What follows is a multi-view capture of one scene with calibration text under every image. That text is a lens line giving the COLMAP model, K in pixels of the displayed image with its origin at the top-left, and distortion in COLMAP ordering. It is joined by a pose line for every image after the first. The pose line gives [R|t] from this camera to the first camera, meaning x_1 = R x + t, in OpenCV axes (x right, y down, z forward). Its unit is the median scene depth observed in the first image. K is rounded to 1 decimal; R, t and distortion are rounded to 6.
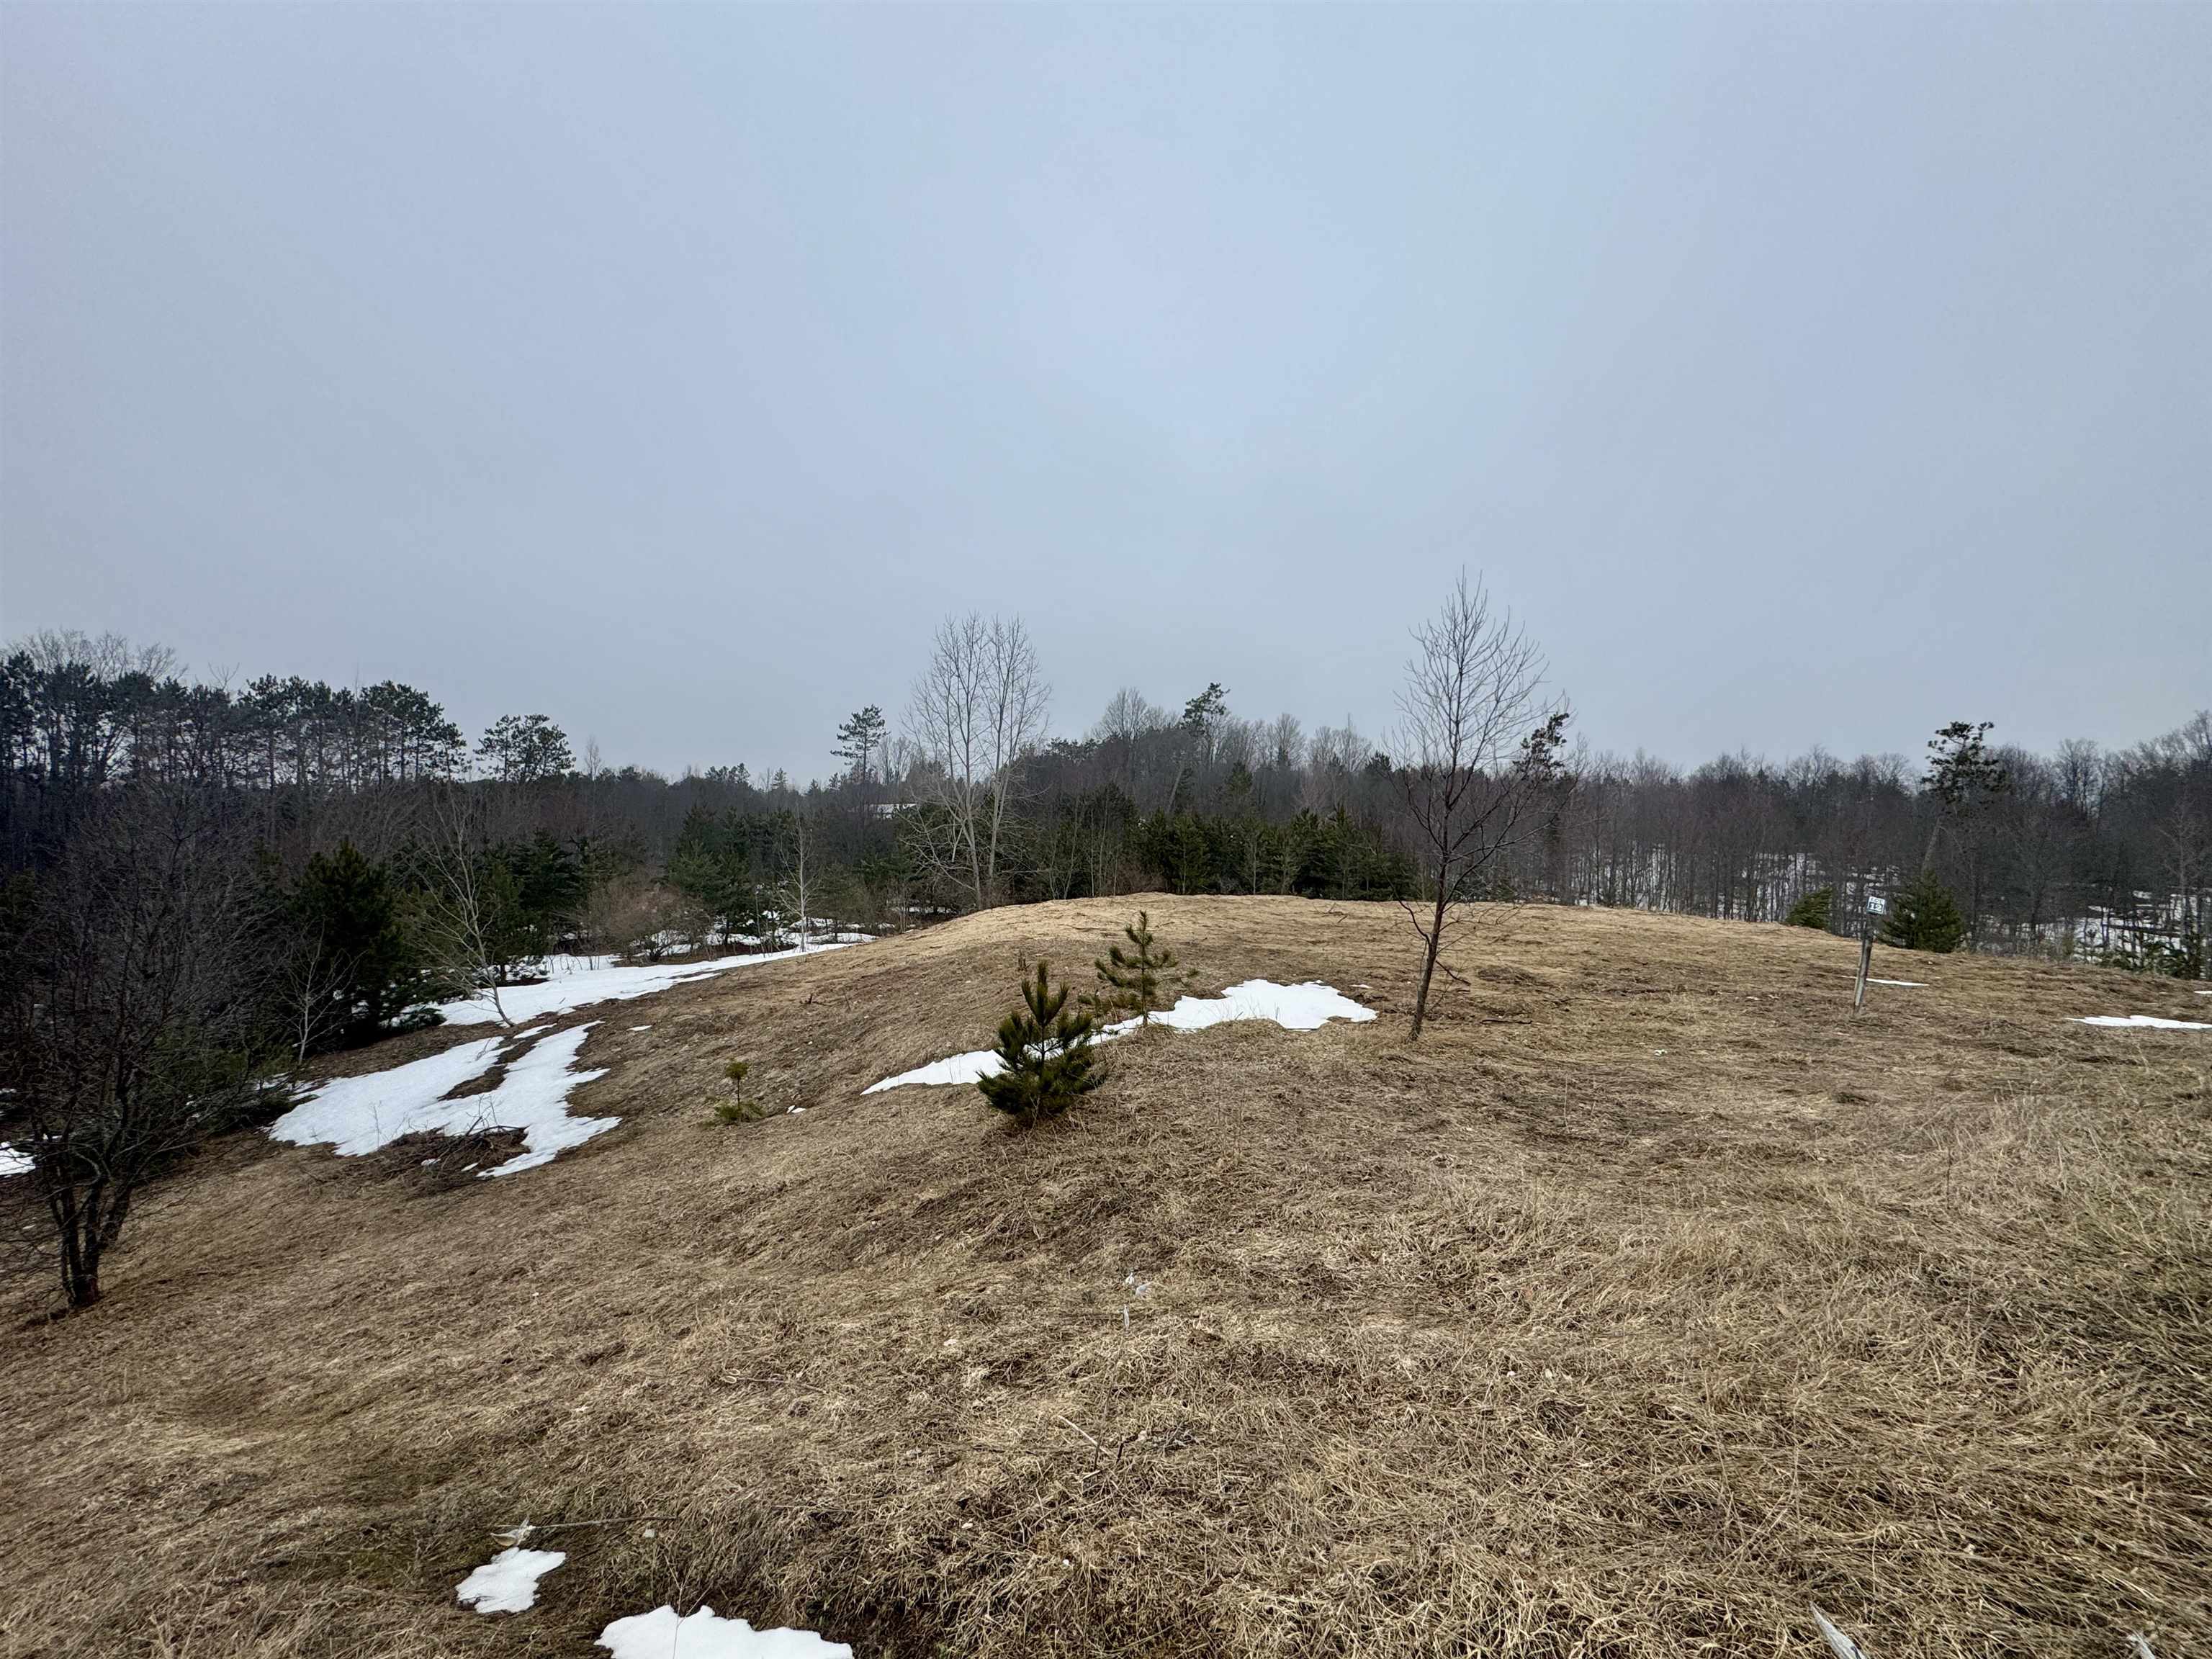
lens RADIAL K [[881.7, 0, 1099.3], [0, 881.7, 817.5], [0, 0, 1]] dist [-0.006218, -0.001055]
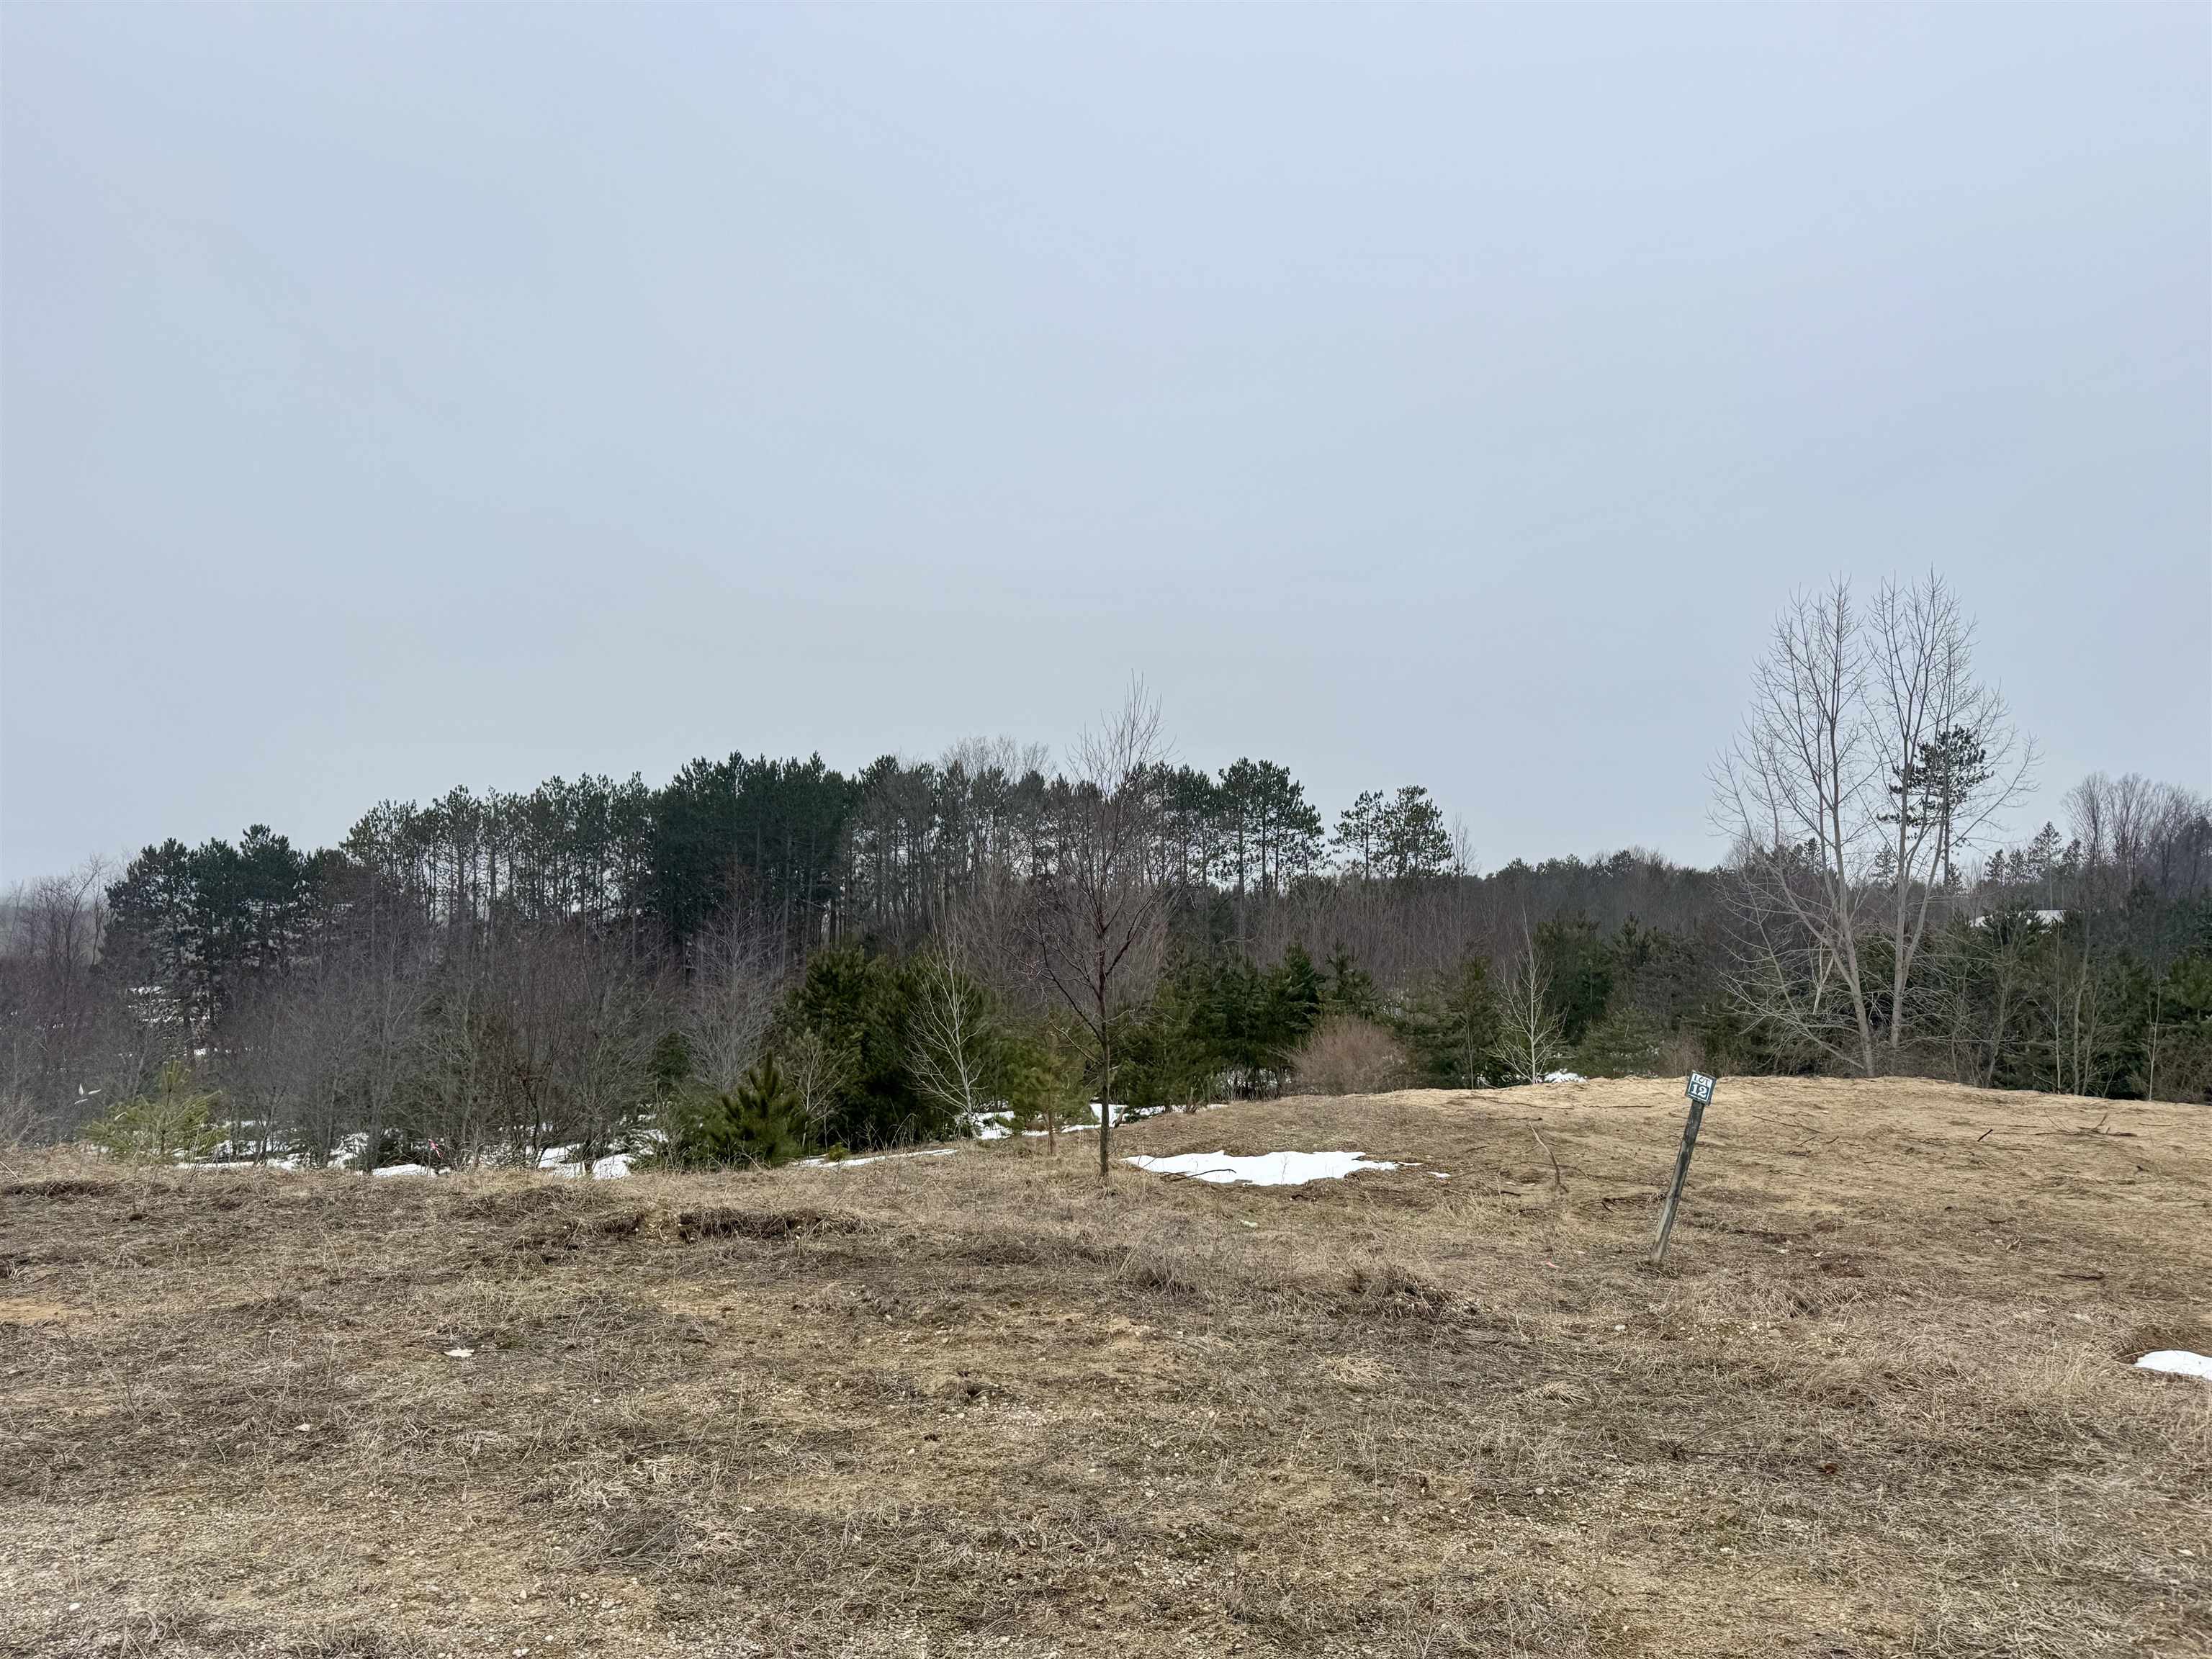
lens RADIAL K [[1530.8, 0, 1111.6], [0, 1530.8, 806.9], [0, 0, 1]] dist [0.016382, -0.024696]
pose [[0.653576, -0.051765, -0.755089, 0.164072], [-0.009538, 0.997016, -0.076606, -0.001873], [0.756801, 0.057270, 0.651132, -0.006247]]
